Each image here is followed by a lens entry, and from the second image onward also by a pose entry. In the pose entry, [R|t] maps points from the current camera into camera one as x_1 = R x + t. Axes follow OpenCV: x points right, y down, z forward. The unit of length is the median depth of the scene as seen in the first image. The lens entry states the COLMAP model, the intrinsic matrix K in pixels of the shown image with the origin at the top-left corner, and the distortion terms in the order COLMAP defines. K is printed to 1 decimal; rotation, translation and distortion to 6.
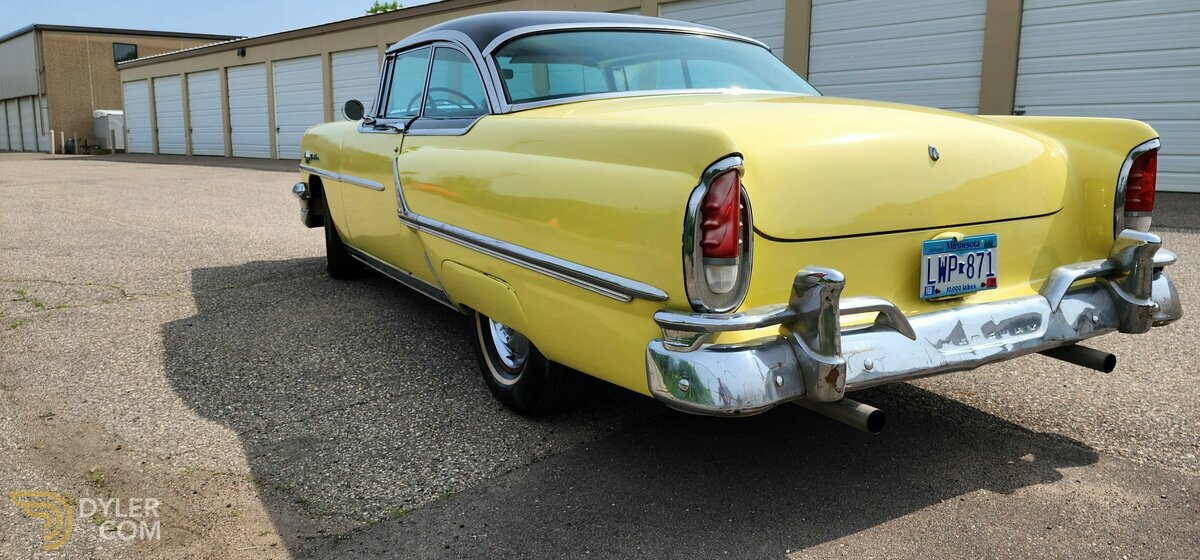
lens RADIAL K [[797.4, 0, 591.1], [0, 797.4, 283.2], [0, 0, 1]] dist [0.094849, -0.078873]
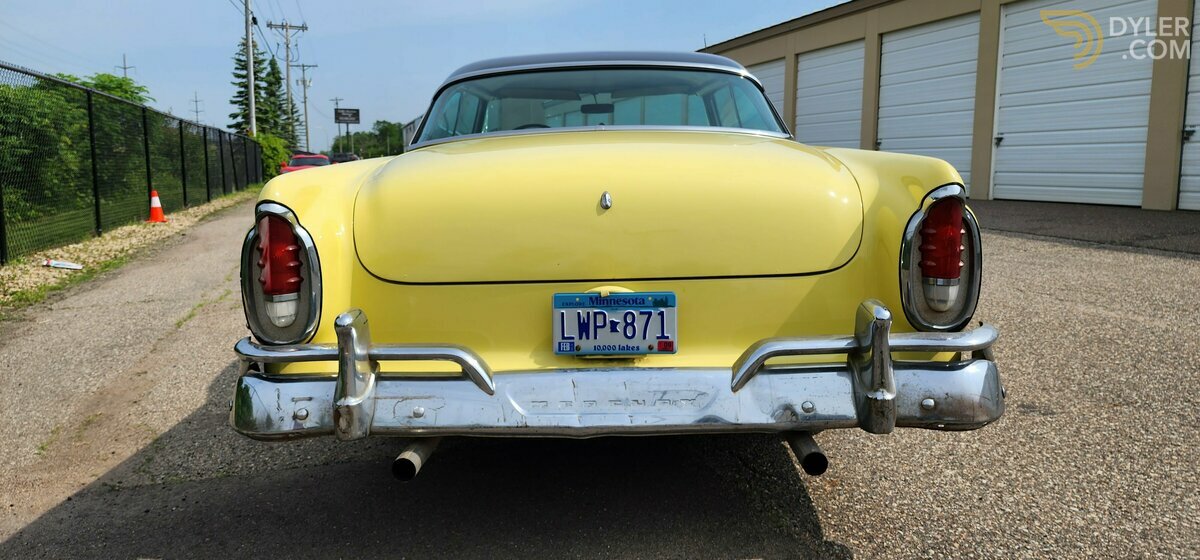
lens RADIAL K [[797.4, 0, 591.1], [0, 797.4, 283.2], [0, 0, 1]] dist [0.094849, -0.078873]
pose [[0.866038, 0.067444, -0.495409, 0.863389], [-0.079378, 0.996840, -0.003056, -0.061278], [0.493638, 0.041971, 0.868654, 0.202687]]
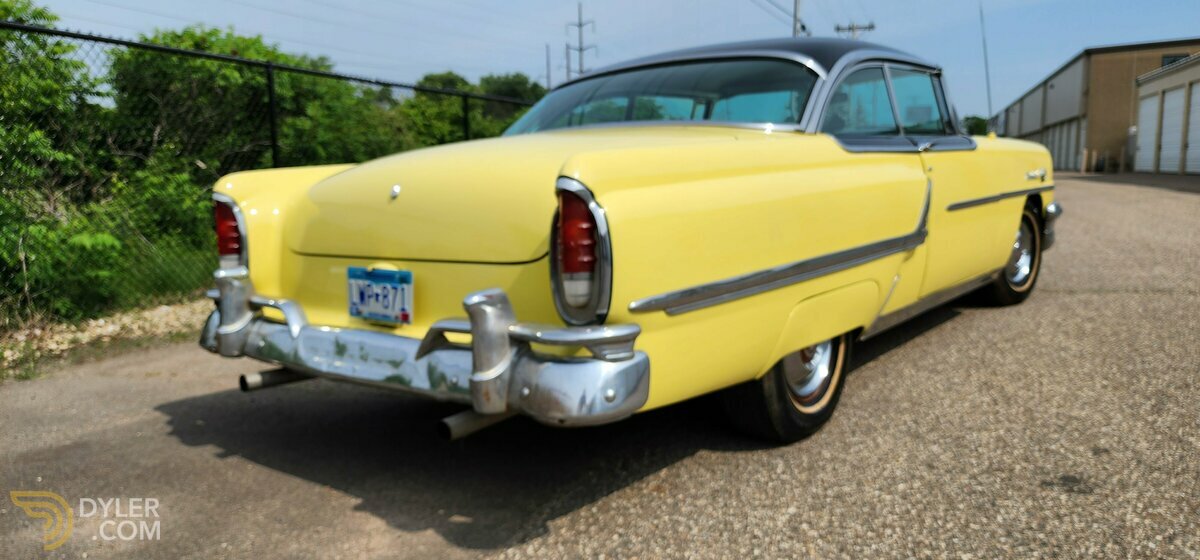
lens RADIAL K [[797.4, 0, 591.1], [0, 797.4, 283.2], [0, 0, 1]] dist [0.094849, -0.078873]
pose [[0.388328, 0.121972, -0.913413, 1.543807], [-0.140899, 0.987406, 0.071951, -0.154407], [0.910686, 0.100759, 0.400623, 0.813653]]
